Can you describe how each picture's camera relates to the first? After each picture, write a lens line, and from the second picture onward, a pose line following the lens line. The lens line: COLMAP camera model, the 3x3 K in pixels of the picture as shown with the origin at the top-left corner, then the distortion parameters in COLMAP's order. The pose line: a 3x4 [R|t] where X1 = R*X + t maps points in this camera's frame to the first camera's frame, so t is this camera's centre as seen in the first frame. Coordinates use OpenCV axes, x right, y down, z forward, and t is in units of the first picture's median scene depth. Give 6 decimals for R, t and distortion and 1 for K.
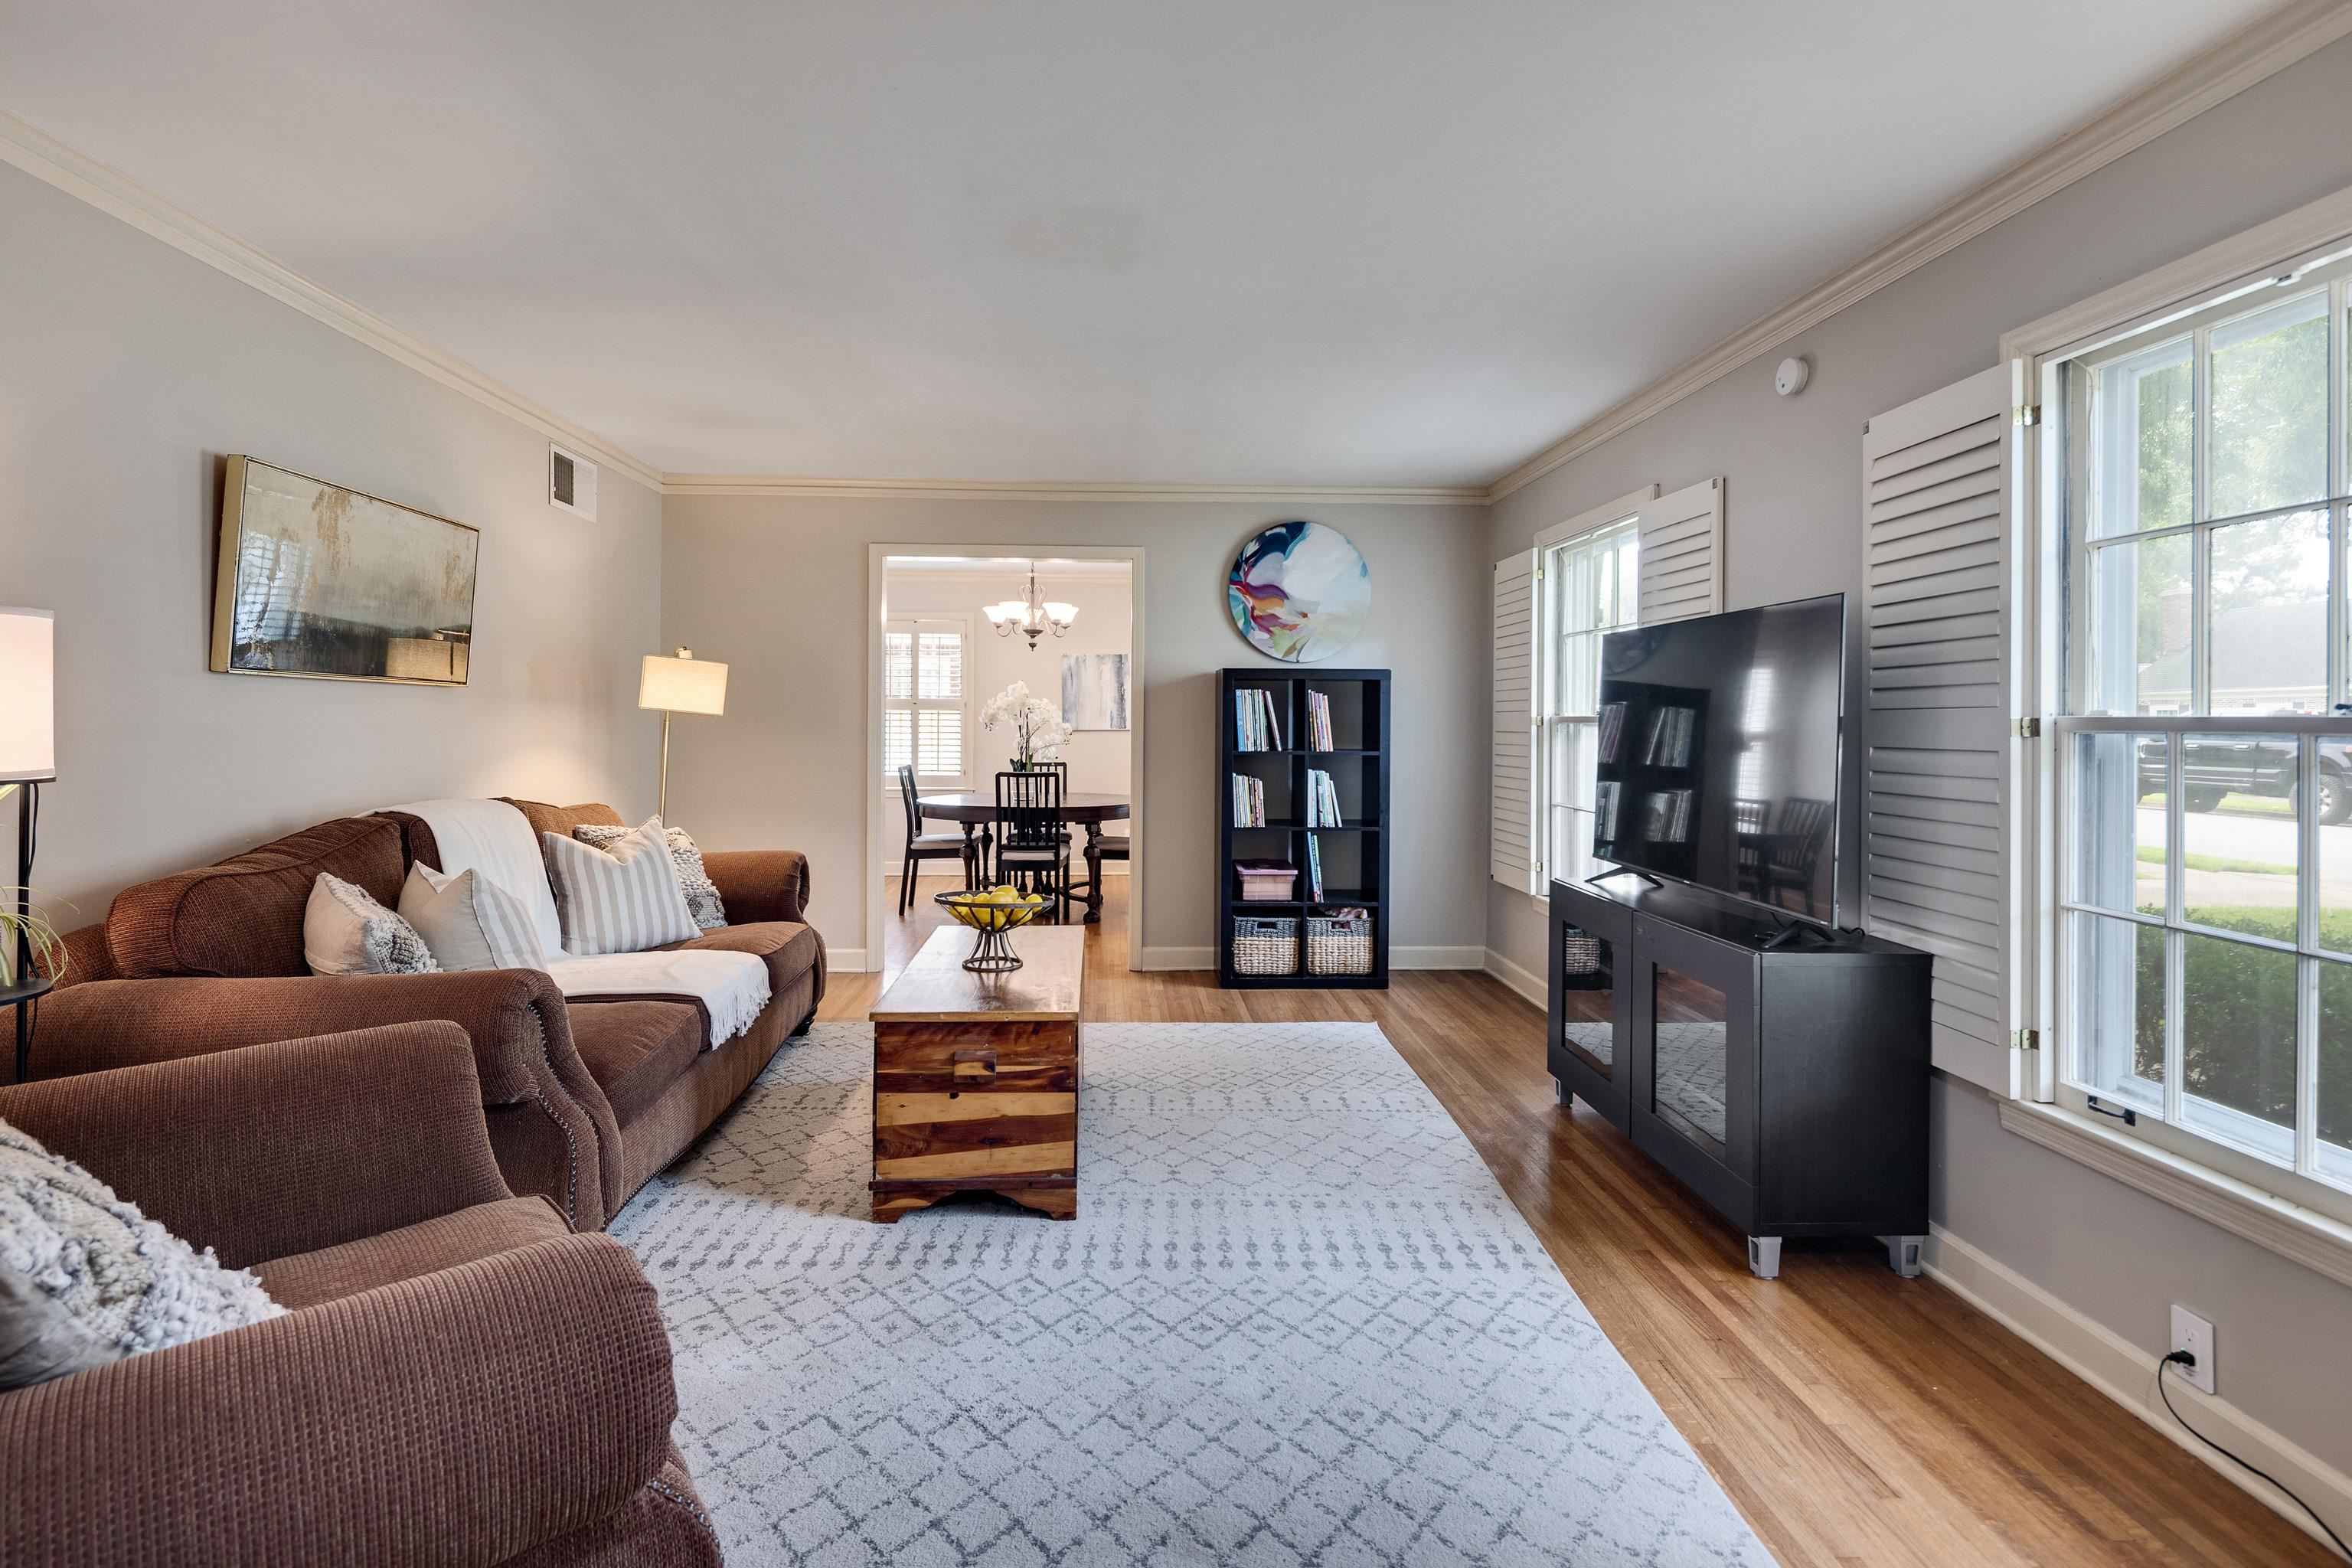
lens RADIAL K [[1144.8, 0, 1143.8], [0, 1144.8, 722.4], [0, 0, 1]] dist [0.001368, -0.001758]
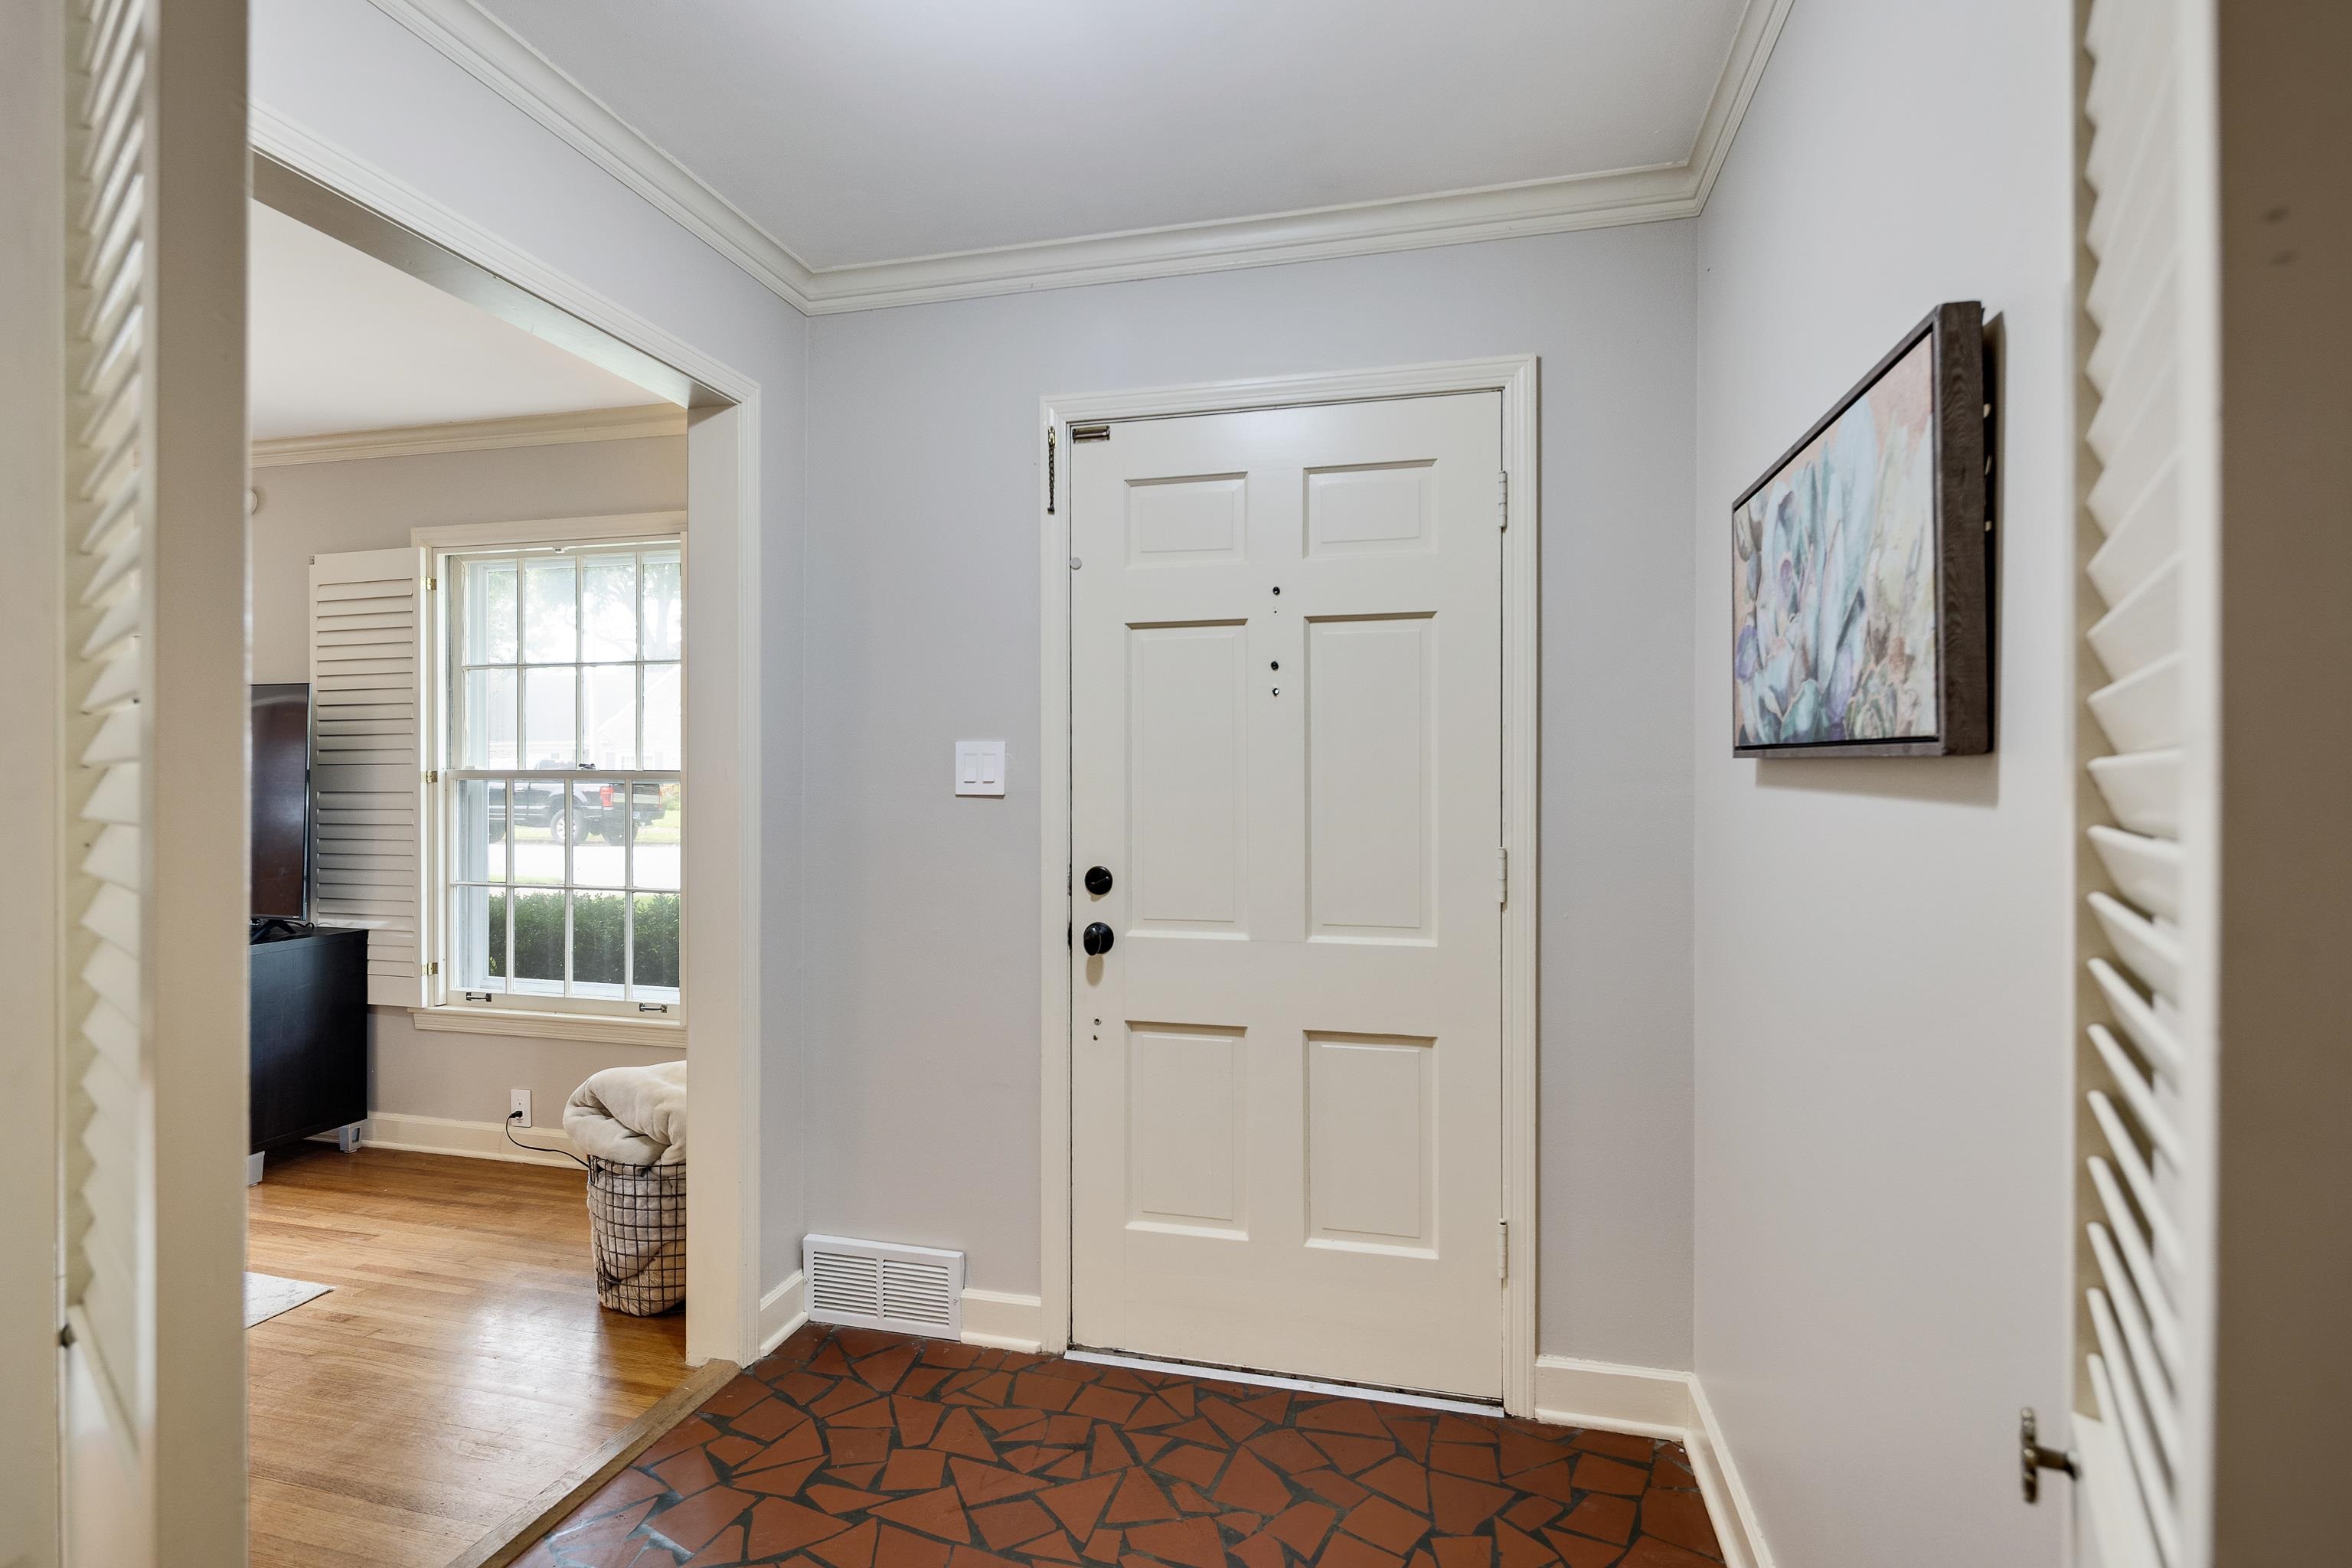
lens RADIAL K [[1144.8, 0, 1172.8], [0, 1144.8, 773.4], [0, 0, 1]] dist [0.001368, -0.001758]
pose [[0.282059, -0.005593, 0.959381, -0.484291], [0.001865, 0.999984, 0.005281, -0.006794], [-0.959395, 0.000300, 0.282065, -0.463330]]
